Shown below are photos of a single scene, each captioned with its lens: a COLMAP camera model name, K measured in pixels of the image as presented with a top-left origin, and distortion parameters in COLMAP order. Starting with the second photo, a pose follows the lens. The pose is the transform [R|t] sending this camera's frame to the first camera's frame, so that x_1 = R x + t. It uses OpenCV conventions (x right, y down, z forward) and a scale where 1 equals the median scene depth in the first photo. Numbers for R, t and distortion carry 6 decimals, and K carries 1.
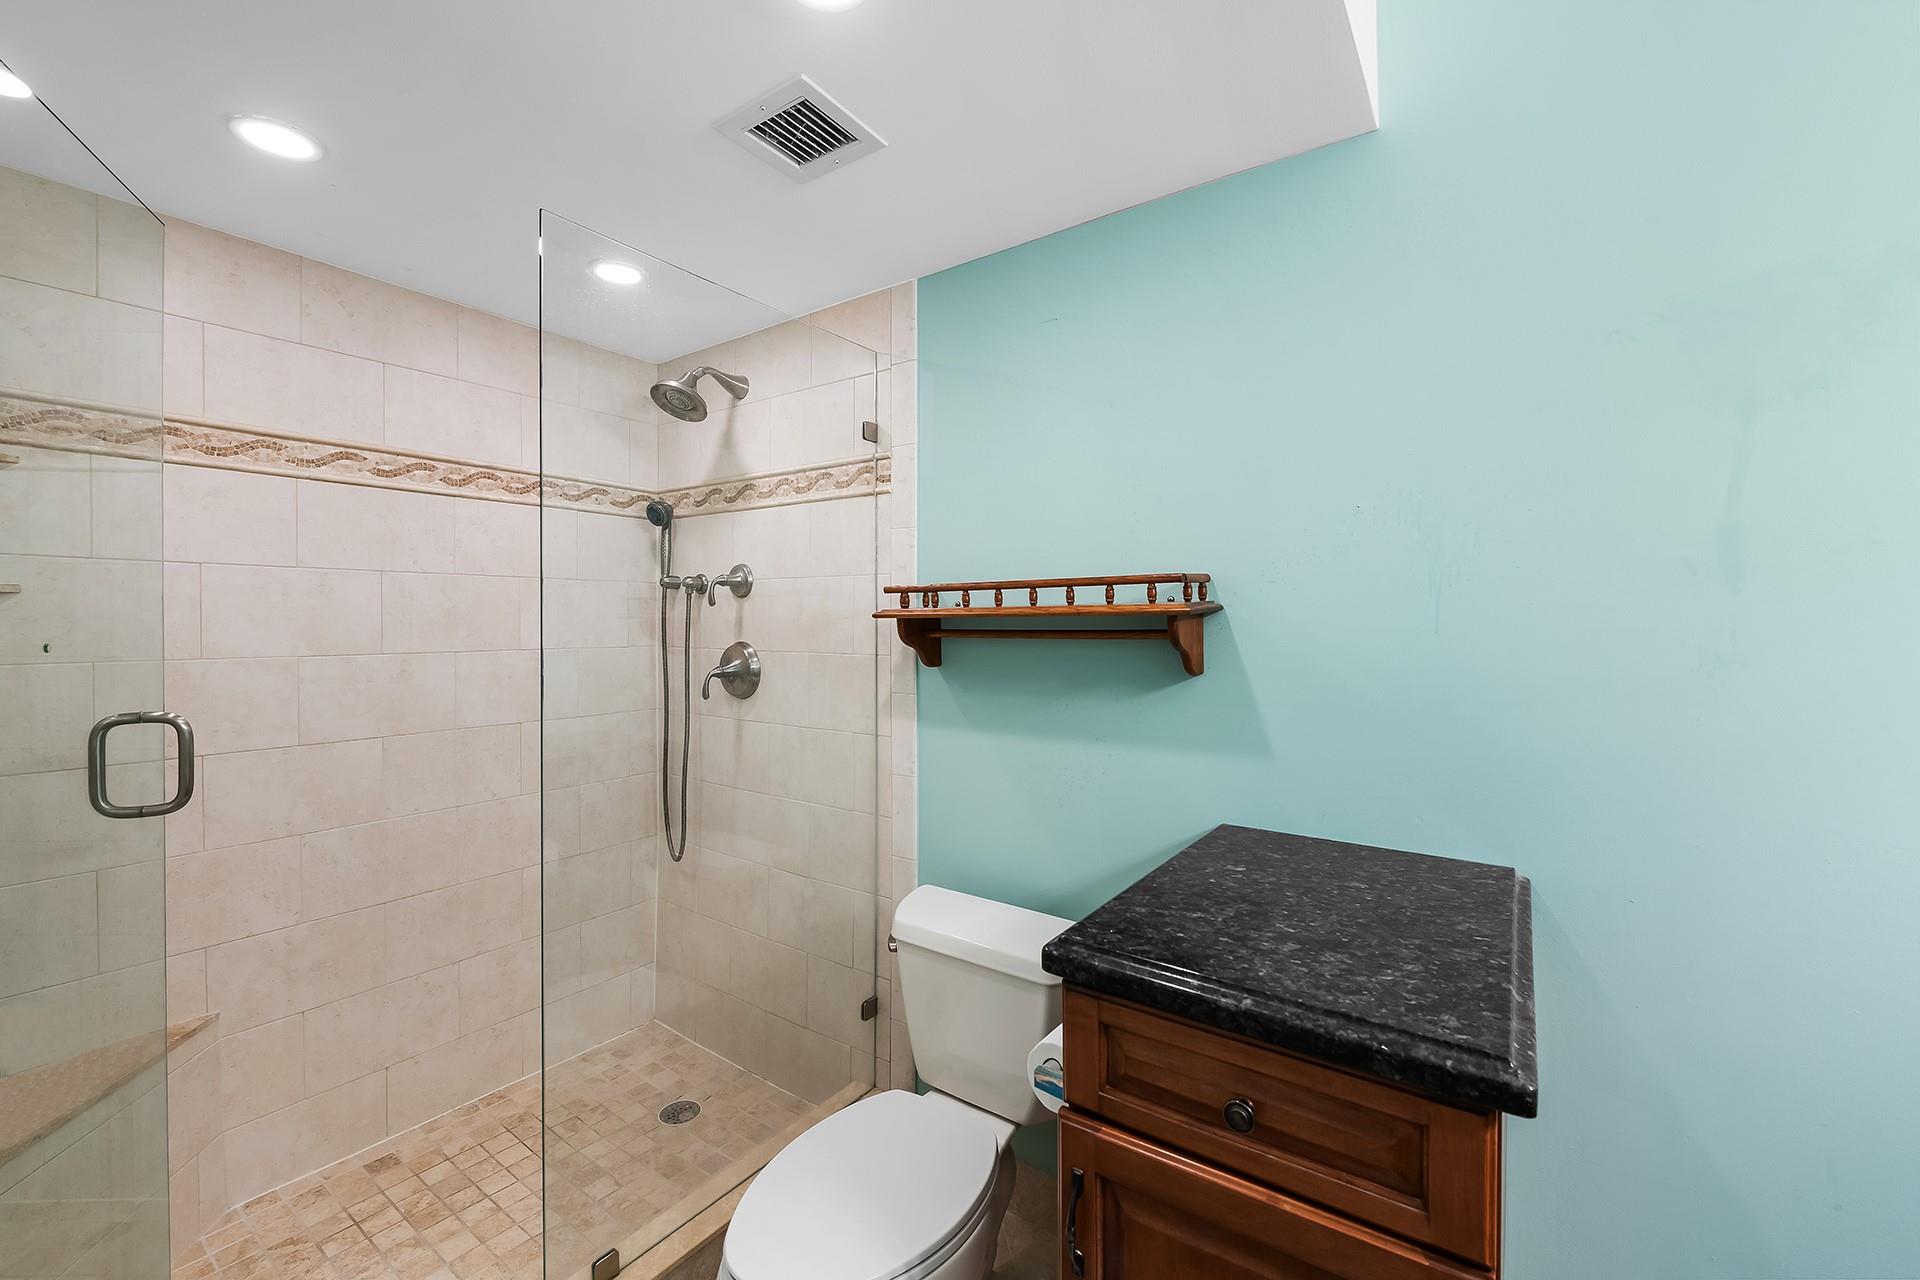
lens RADIAL K [[761.2, 0, 966.0], [0, 761.2, 631.3], [0, 0, 1]] dist [0.000004, -0.002995]
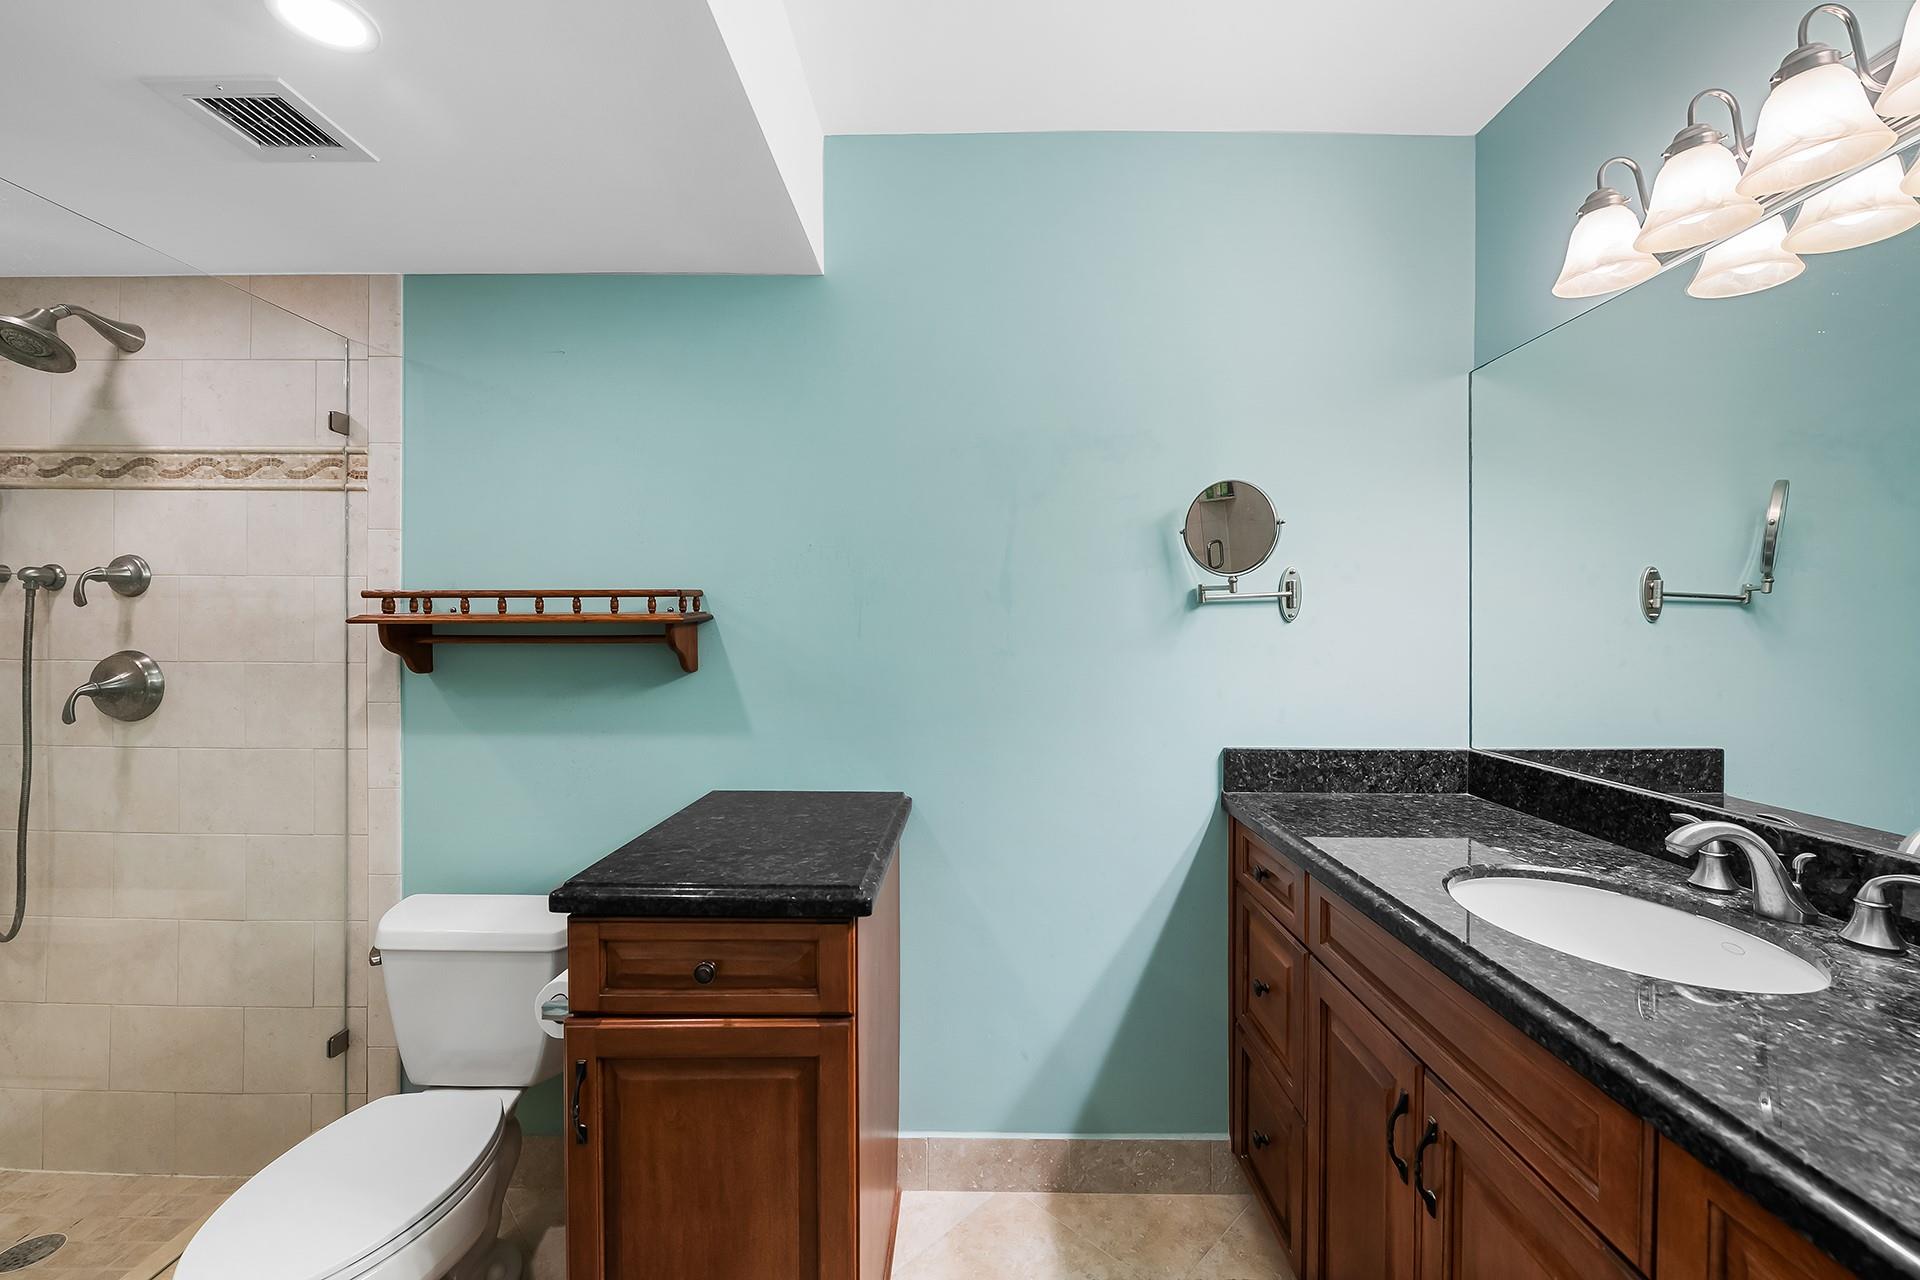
lens RADIAL K [[761.2, 0, 966.0], [0, 761.2, 631.3], [0, 0, 1]] dist [0.000004, -0.002995]
pose [[0.823746, 0.001431, 0.566957, -0.026893], [0.002640, 0.999976, -0.006358, 0.000769], [-0.566953, 0.006734, 0.823723, -0.250472]]
